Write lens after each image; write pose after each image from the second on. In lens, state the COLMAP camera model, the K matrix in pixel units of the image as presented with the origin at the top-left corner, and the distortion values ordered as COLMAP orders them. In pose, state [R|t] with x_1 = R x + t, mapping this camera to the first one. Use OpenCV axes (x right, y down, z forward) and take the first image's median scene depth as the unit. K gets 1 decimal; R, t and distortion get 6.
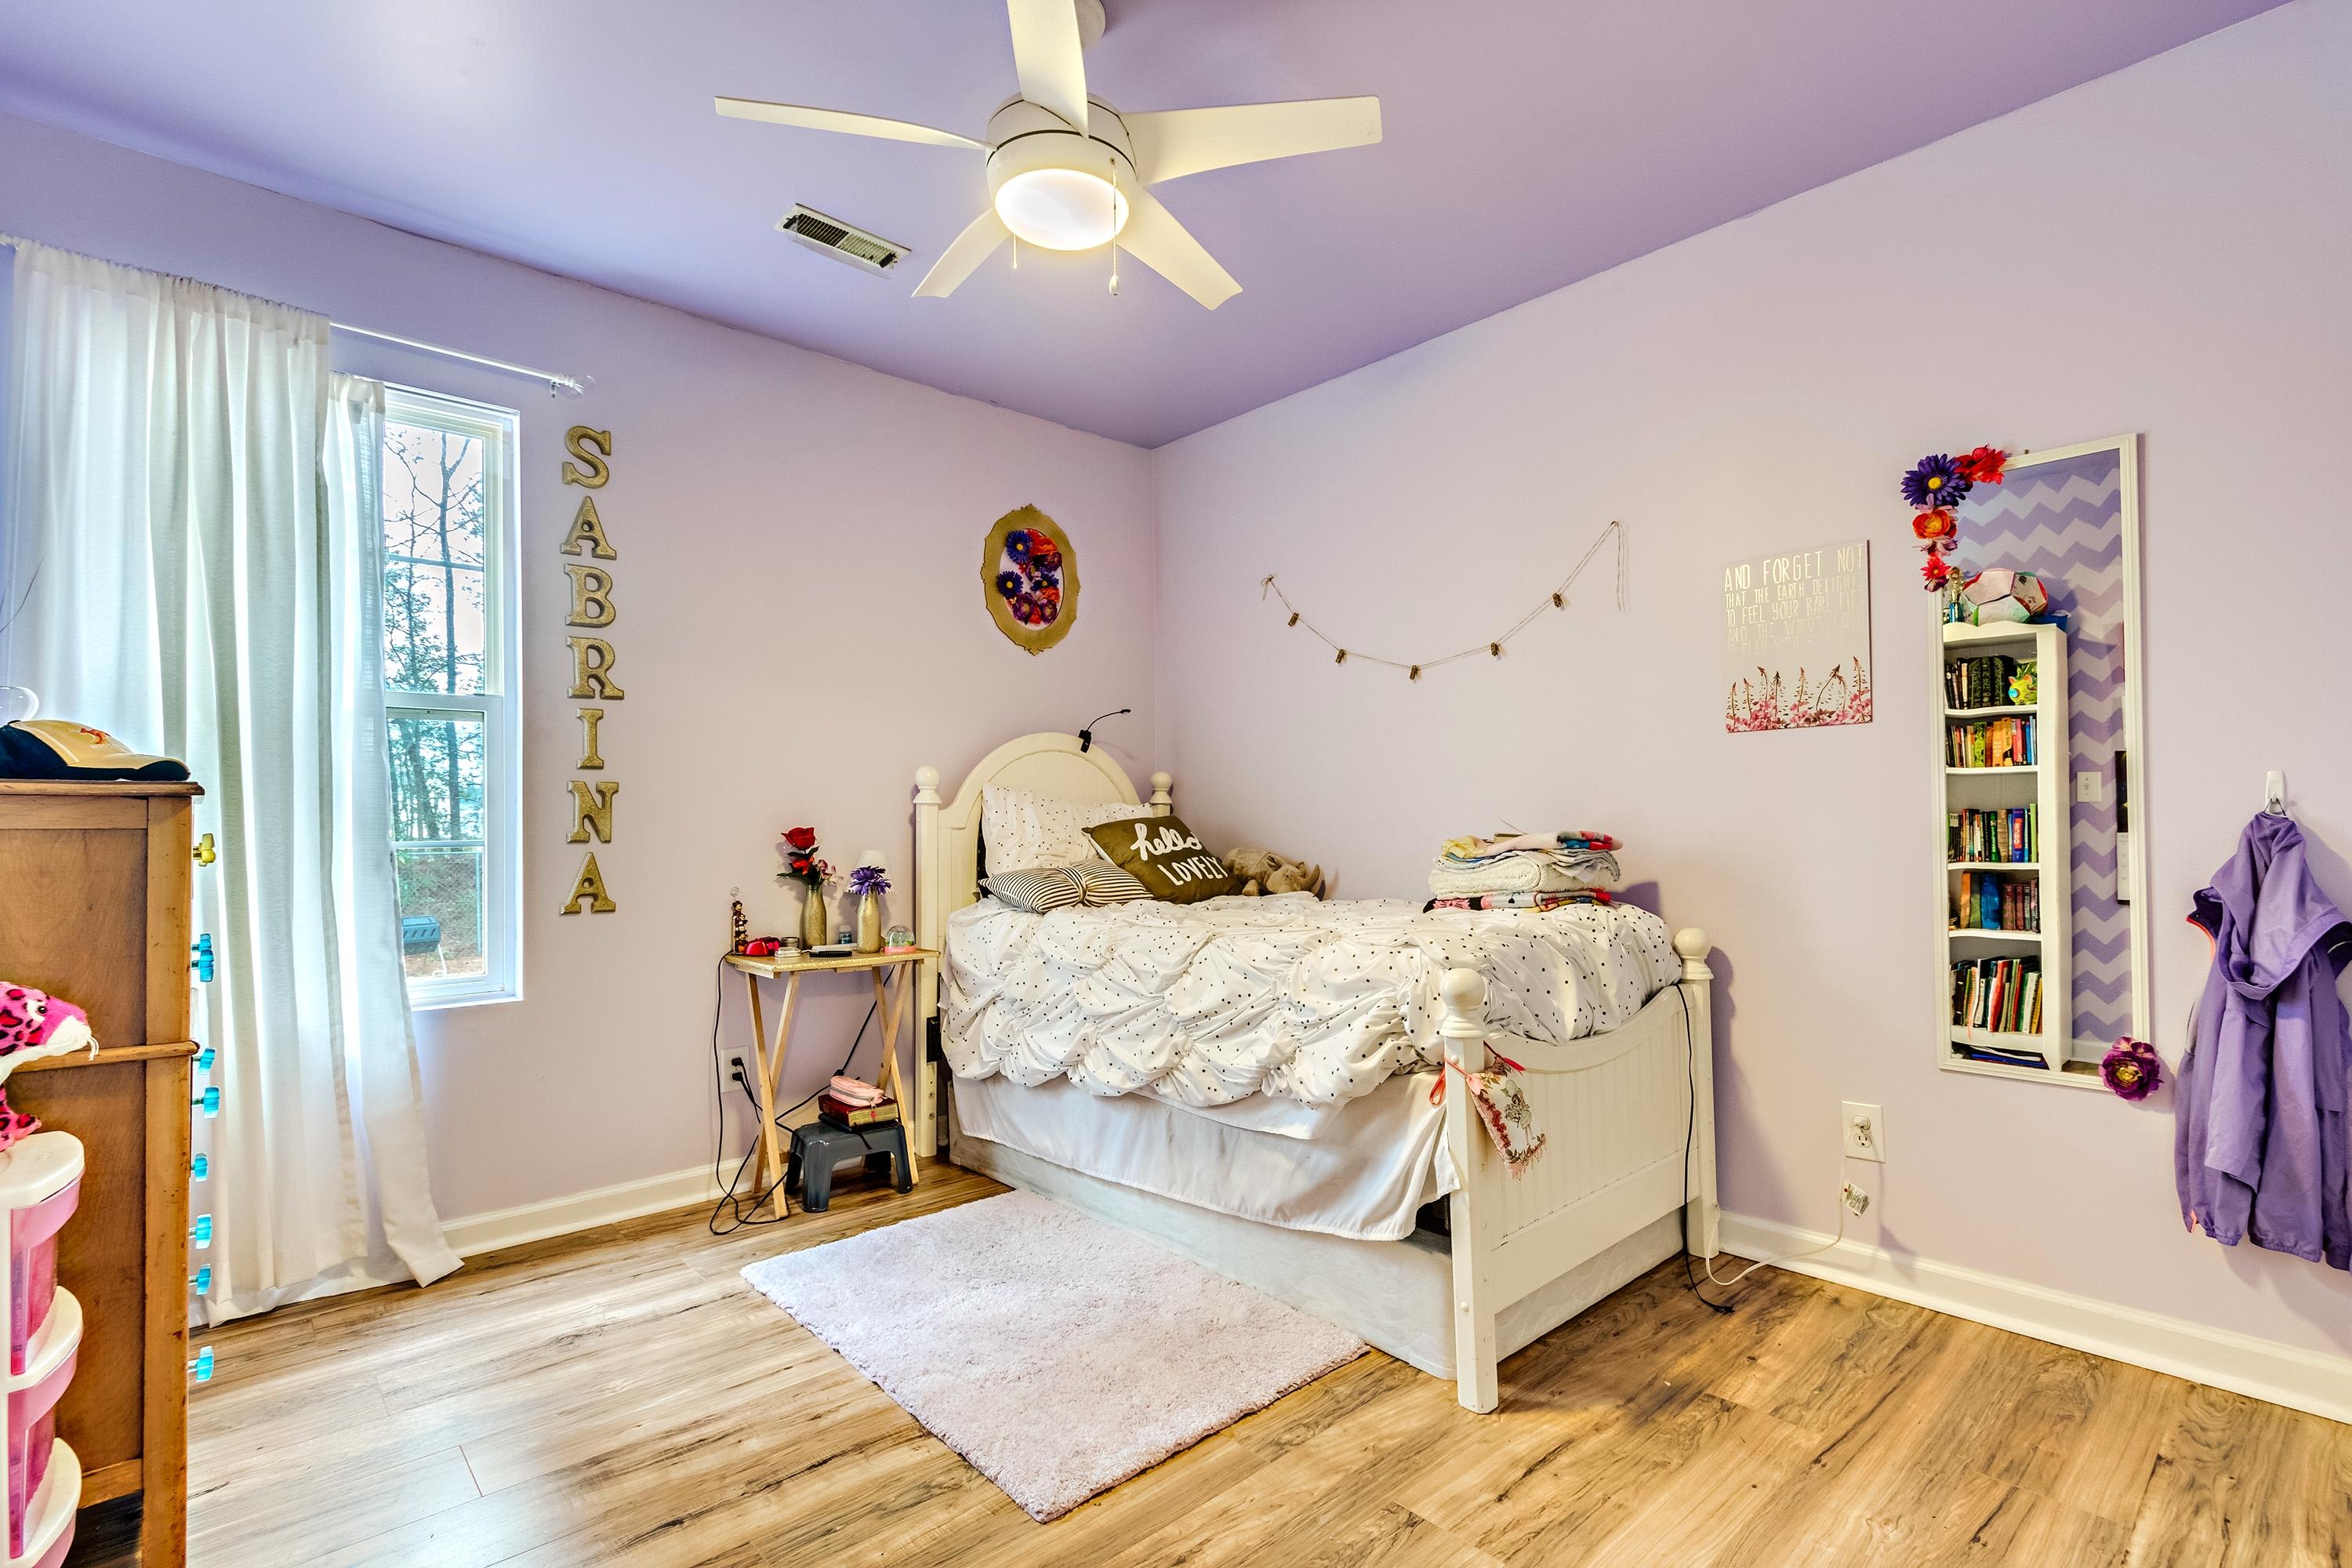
lens RADIAL K [[1097.4, 0, 1198.2], [0, 1097.4, 811.3], [0, 0, 1]] dist [0.025657, -0.000153]
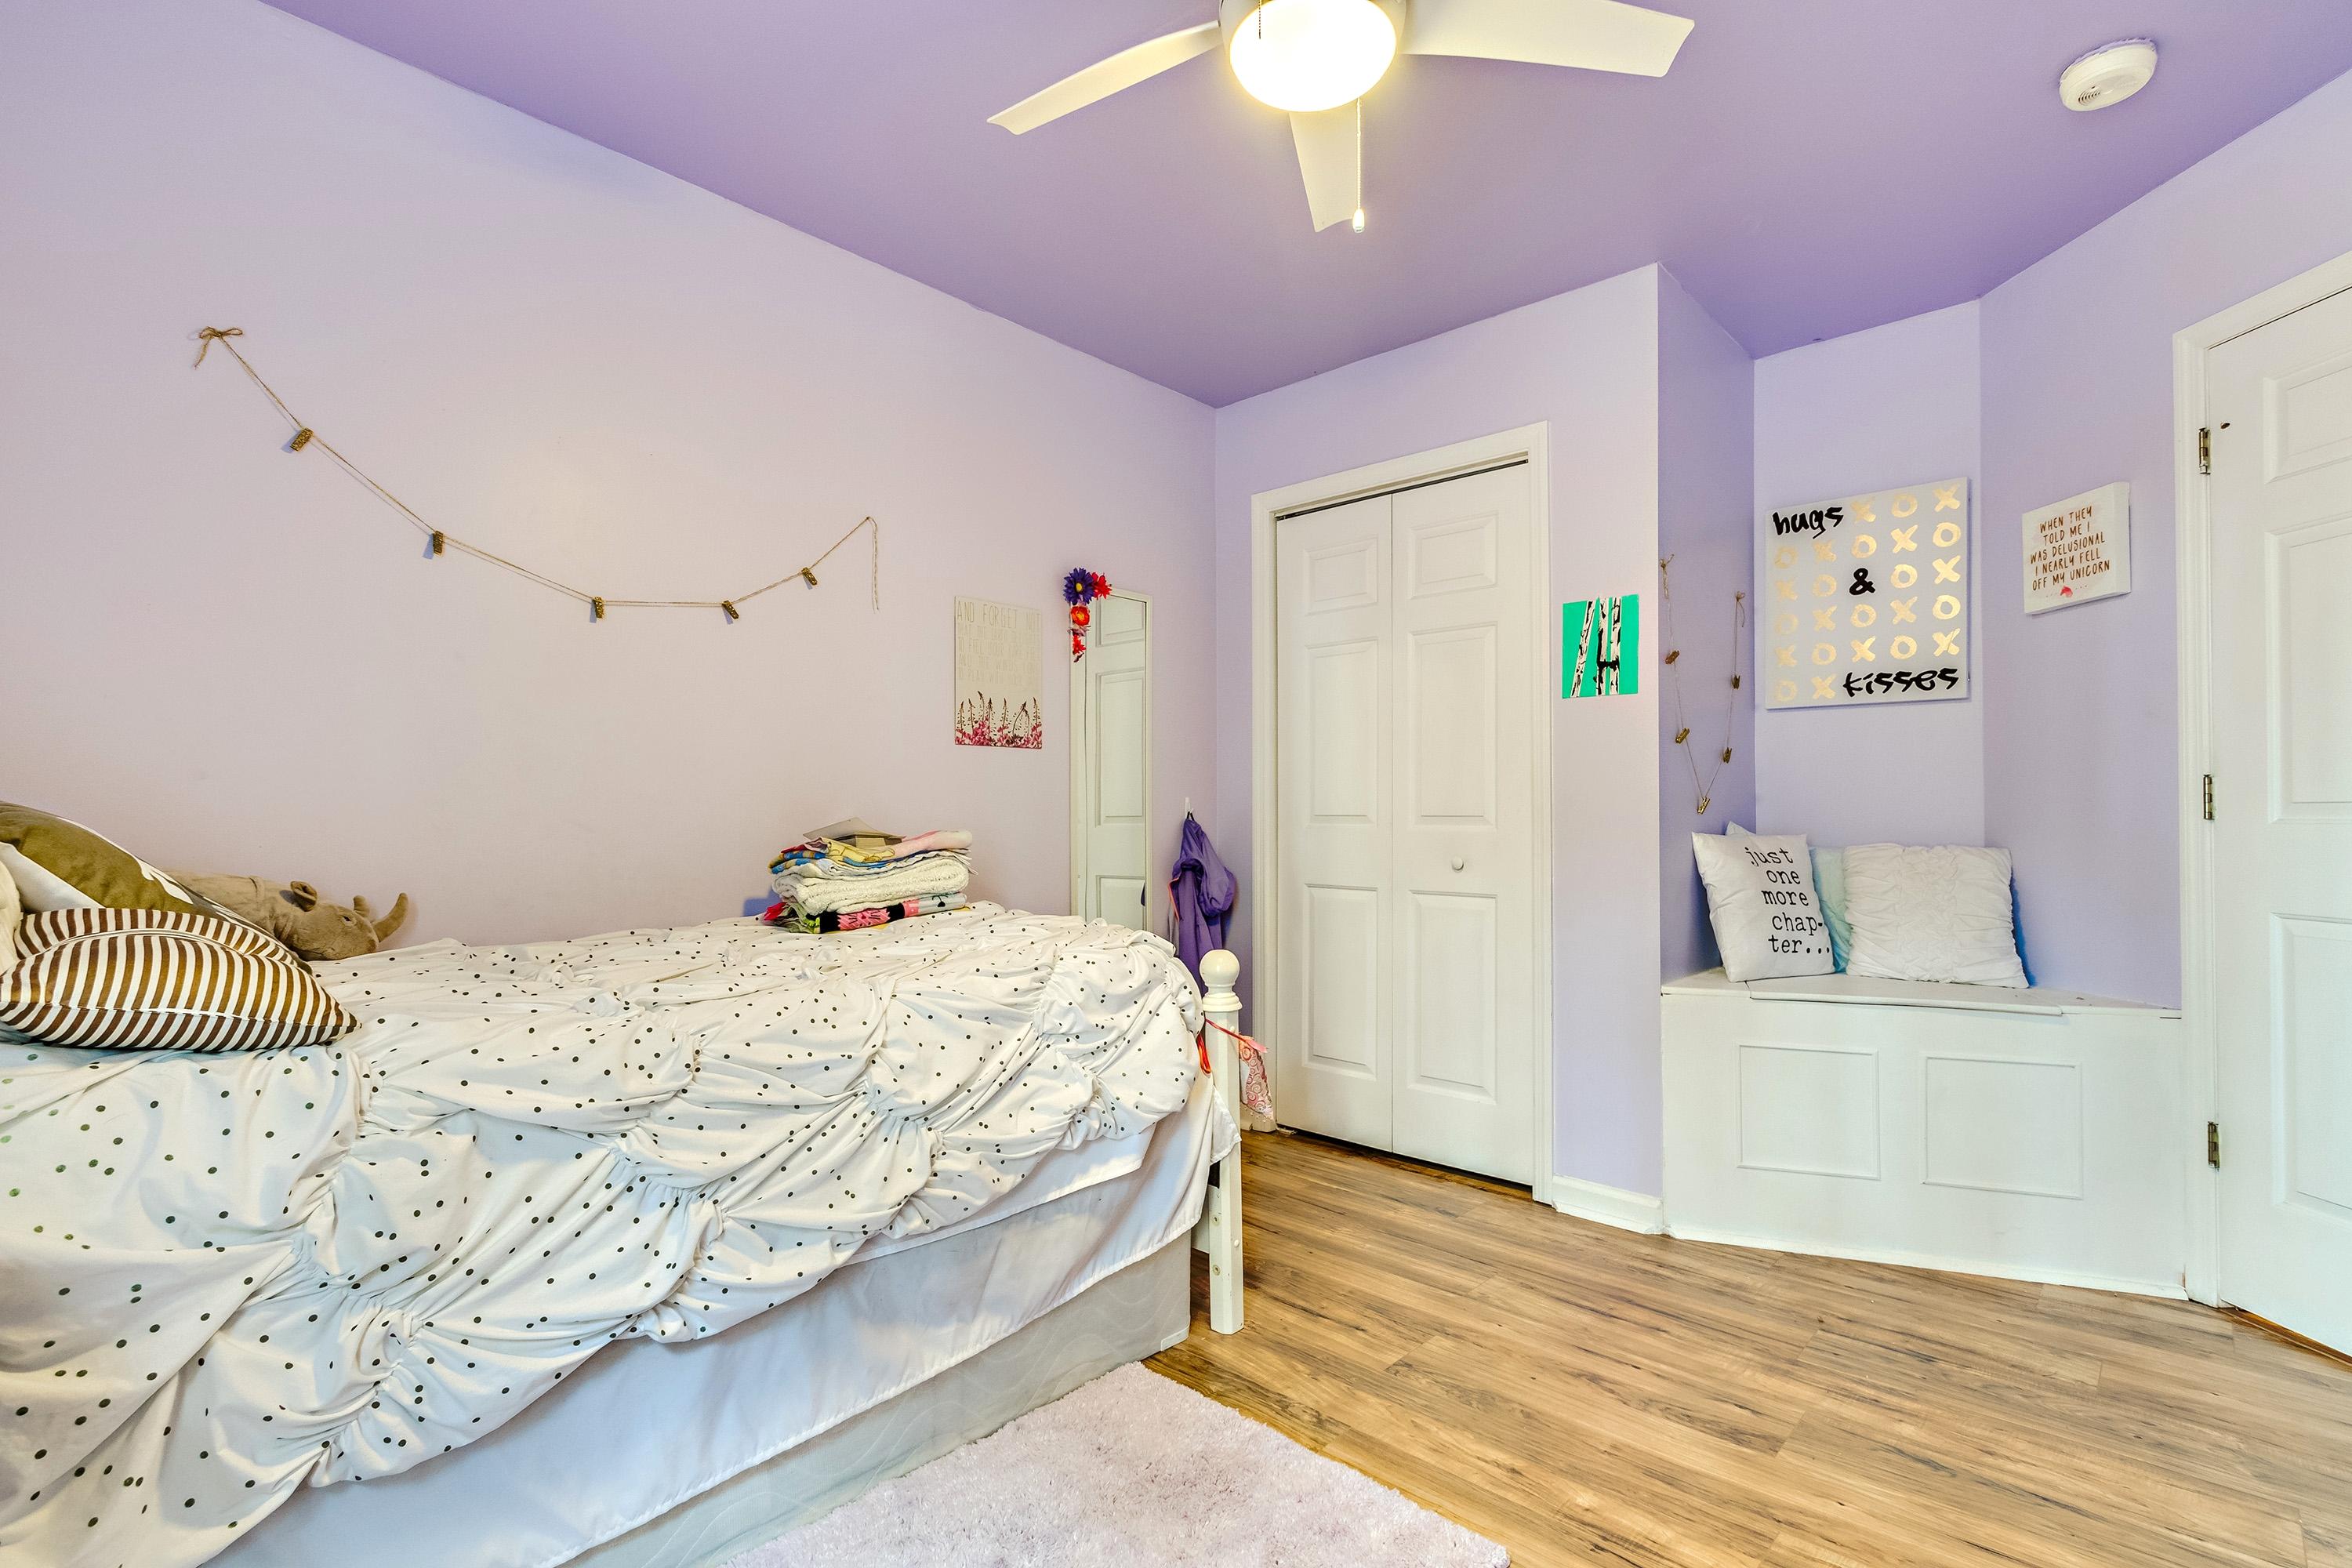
lens RADIAL K [[1097.4, 0, 1198.2], [0, 1097.4, 811.3], [0, 0, 1]] dist [0.025657, -0.000153]
pose [[-0.072567, 0.017241, 0.997215, -0.702176], [-0.008906, 0.999800, -0.017934, 0.016876], [-0.997324, -0.010183, -0.072399, 0.876754]]
